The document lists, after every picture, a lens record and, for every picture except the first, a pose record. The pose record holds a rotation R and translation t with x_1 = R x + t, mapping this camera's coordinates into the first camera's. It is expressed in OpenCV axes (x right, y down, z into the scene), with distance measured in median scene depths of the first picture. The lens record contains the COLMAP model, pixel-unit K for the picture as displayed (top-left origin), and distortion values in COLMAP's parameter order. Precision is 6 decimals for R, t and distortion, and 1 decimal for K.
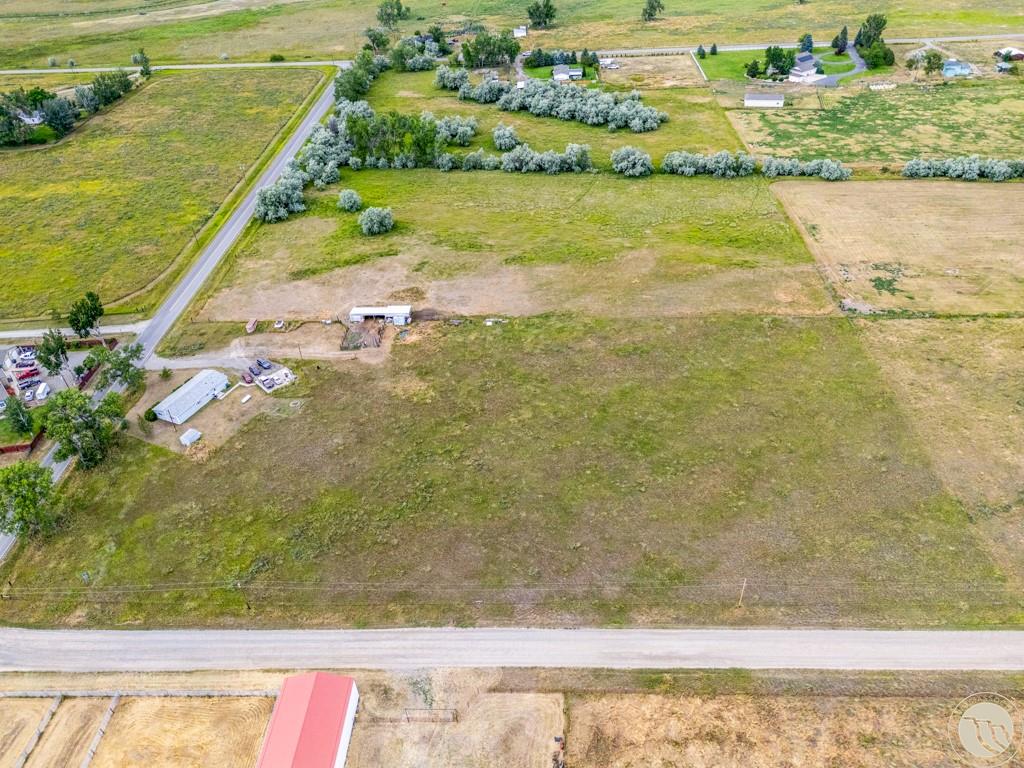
lens RADIAL K [[730.3, 0, 515.3], [0, 730.3, 382.7], [0, 0, 1]] dist [0.077477, -0.084452]
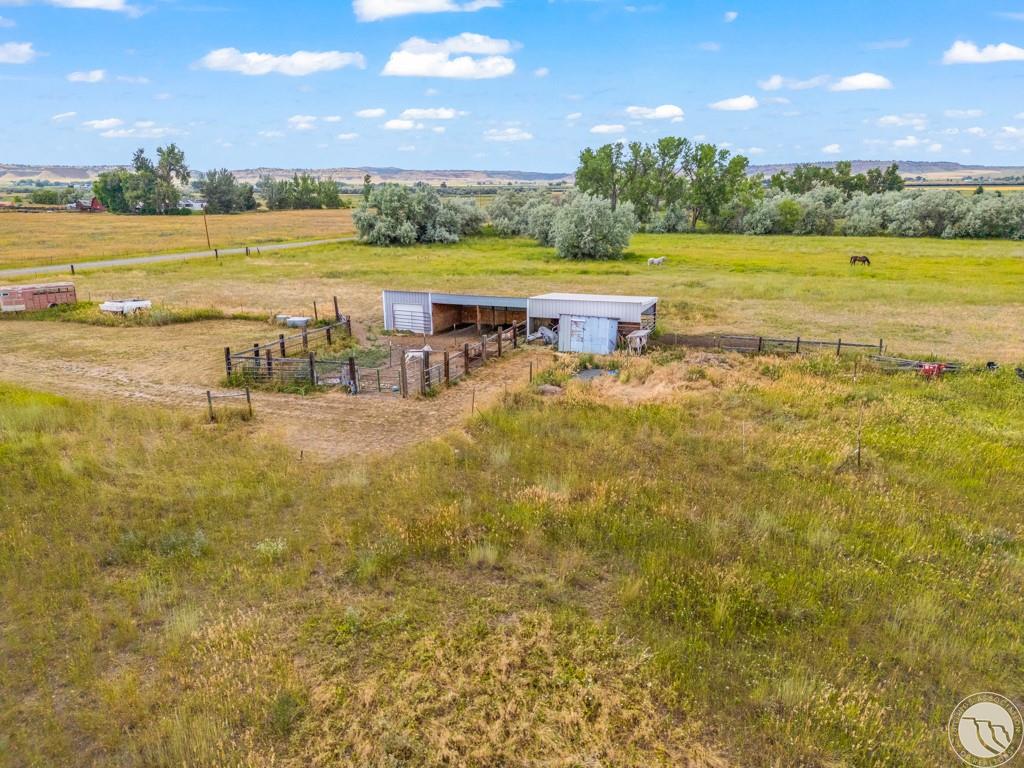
lens RADIAL K [[710.2, 0, 516.7], [0, 710.2, 379.8], [0, 0, 1]] dist [0.076620, -0.077688]
pose [[0.938805, 0.119320, -0.323121, -0.111460], [-0.232688, 0.911364, -0.339516, -0.003618], [0.253970, 0.393926, 0.883358, 0.817898]]
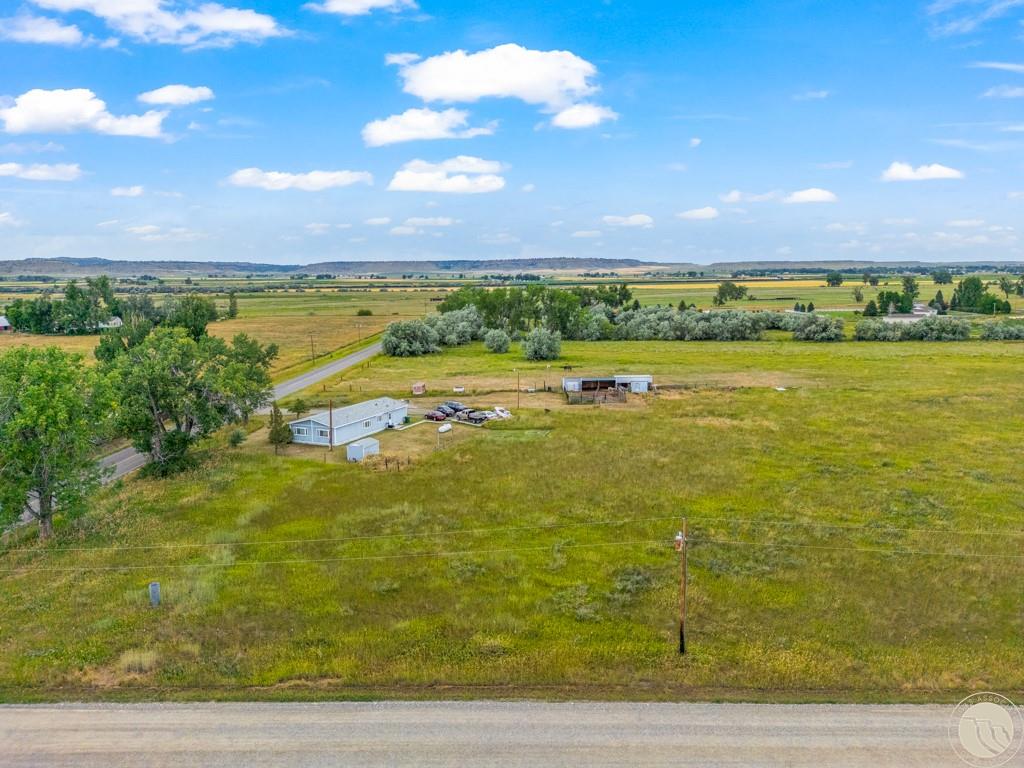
lens RADIAL K [[710.2, 0, 516.7], [0, 710.2, 379.8], [0, 0, 1]] dist [0.076620, -0.077688]
pose [[0.999522, 0.025740, 0.017135, -0.277128], [-0.013978, 0.870404, -0.492139, 0.226057], [-0.027582, 0.491664, 0.870348, 0.431267]]
